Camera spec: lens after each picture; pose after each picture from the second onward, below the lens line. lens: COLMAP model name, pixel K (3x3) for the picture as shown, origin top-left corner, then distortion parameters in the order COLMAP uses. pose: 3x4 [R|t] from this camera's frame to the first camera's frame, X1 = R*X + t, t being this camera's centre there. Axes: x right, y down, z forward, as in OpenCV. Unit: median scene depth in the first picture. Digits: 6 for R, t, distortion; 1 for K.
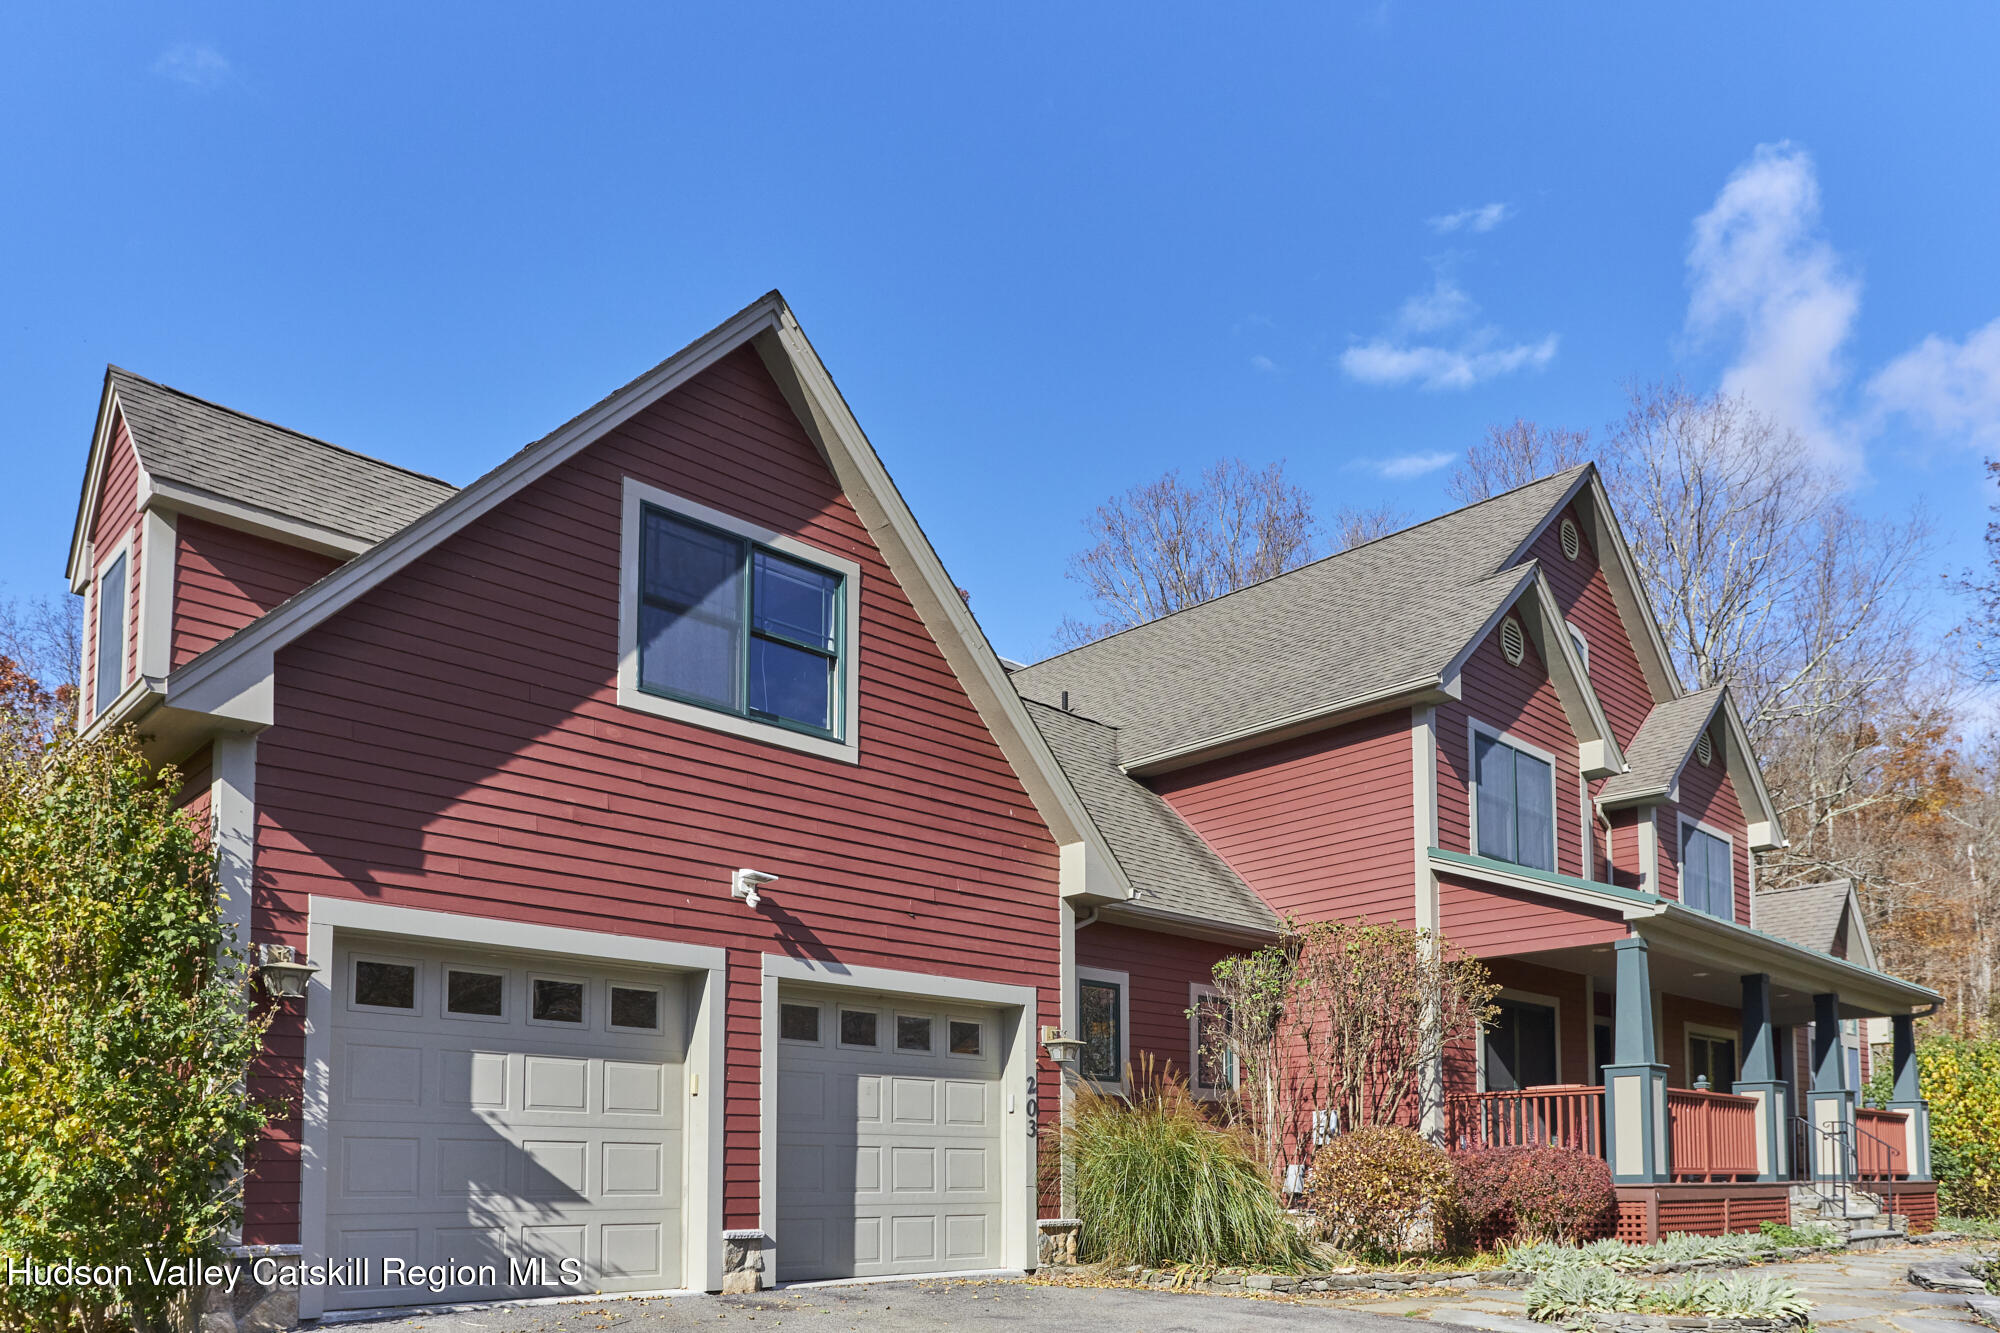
lens RADIAL K [[1496.3, 0, 1000.0], [0, 1496.3, 666.5], [0, 0, 1]] dist [0.009529, 0.008989]
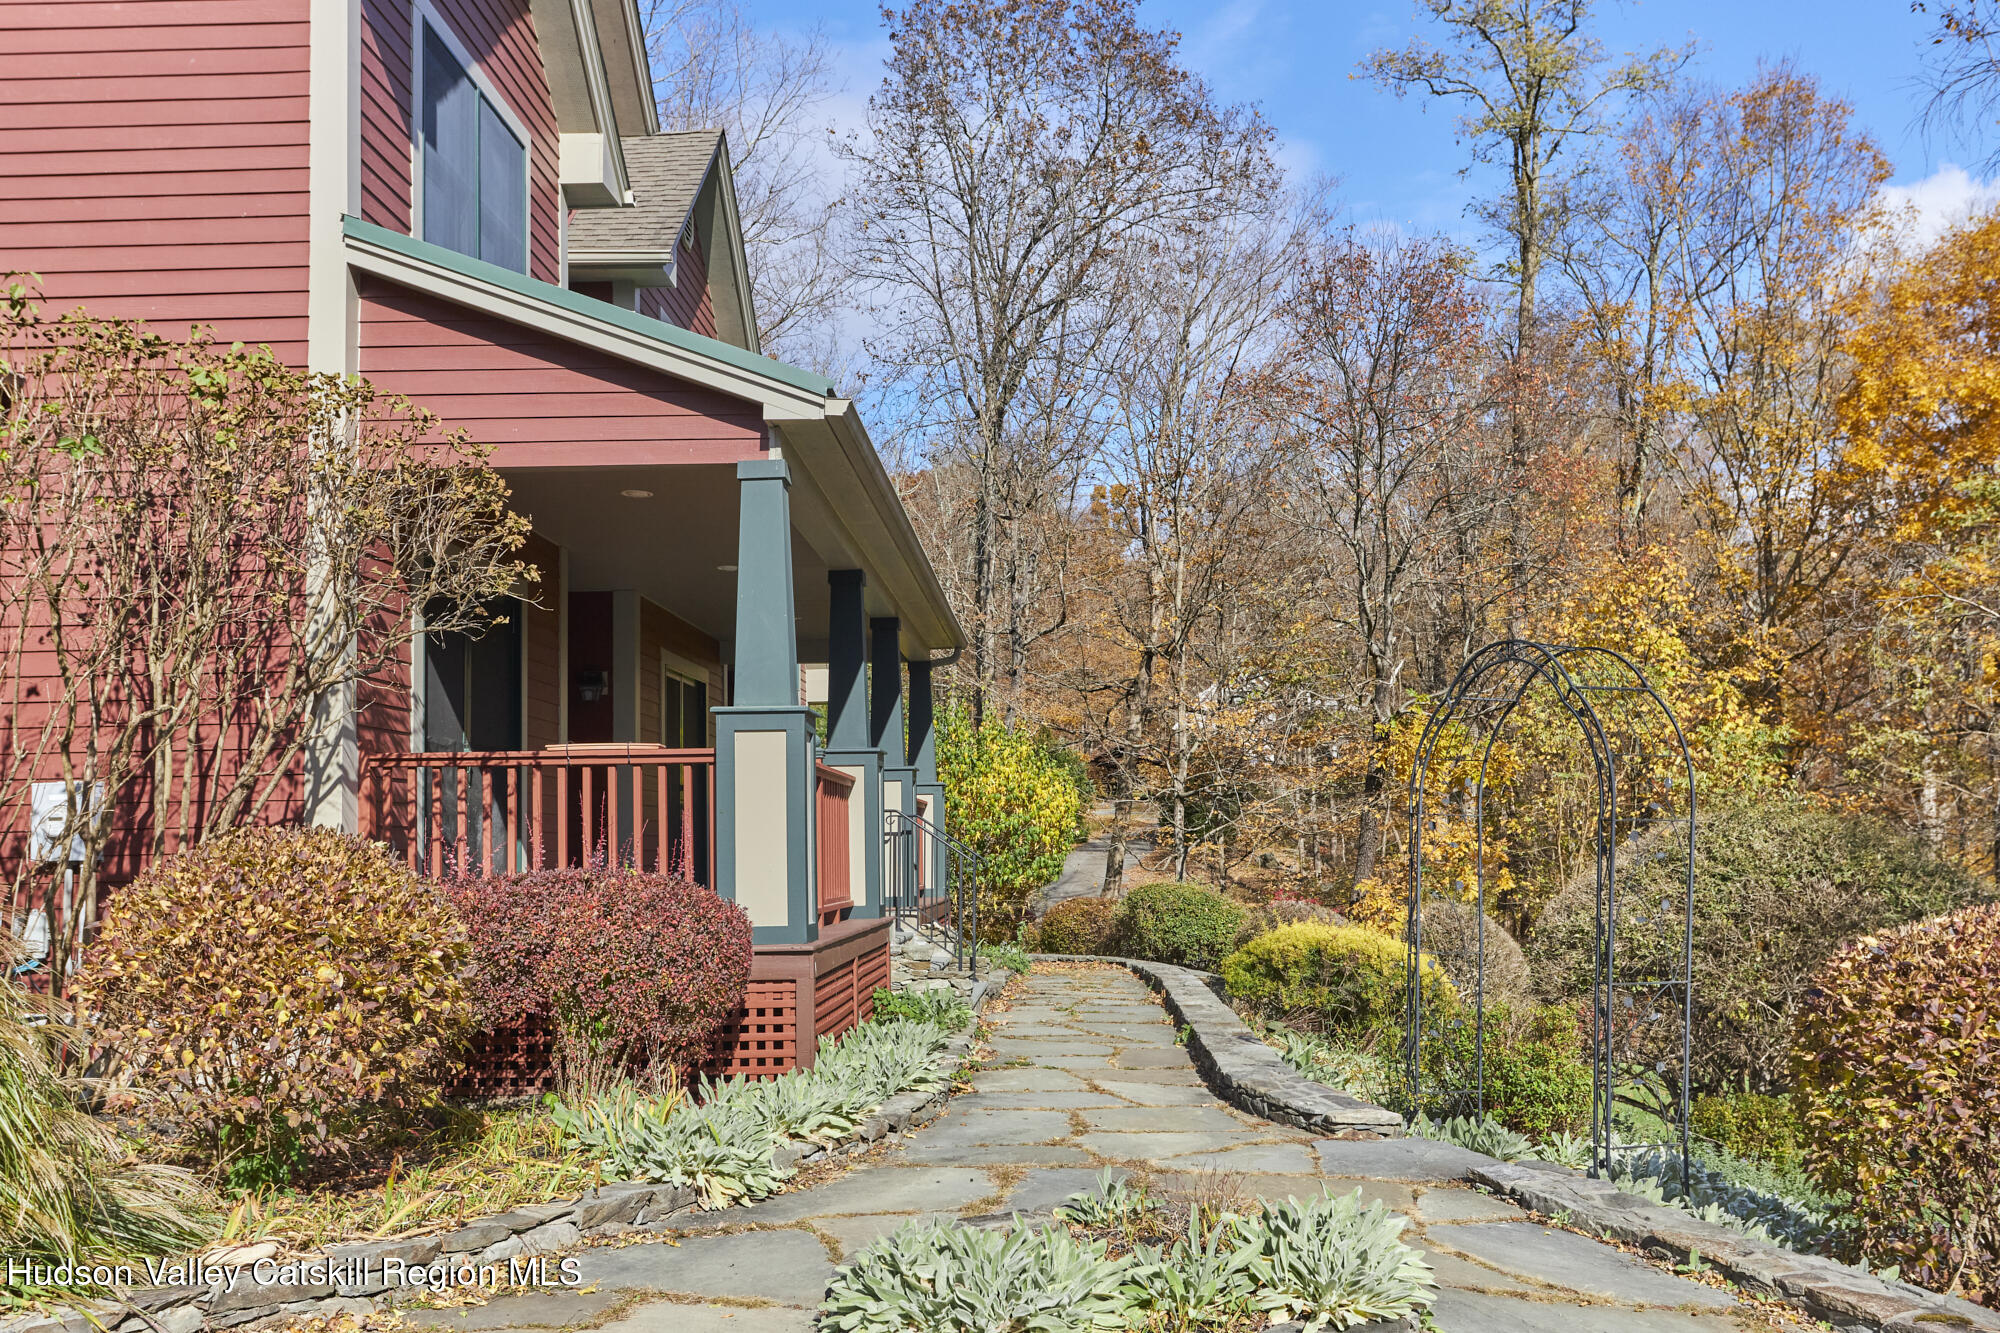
lens RADIAL K [[2024.3, 0, 998.4], [0, 2024.3, 800.4], [0, 0, 1]] dist [0.013088, 0.023844]
pose [[0.749030, 0.020042, 0.662232, 0.044046], [-0.213987, 0.953290, 0.213183, 0.136535], [-0.627027, -0.301390, 0.718332, 0.467597]]
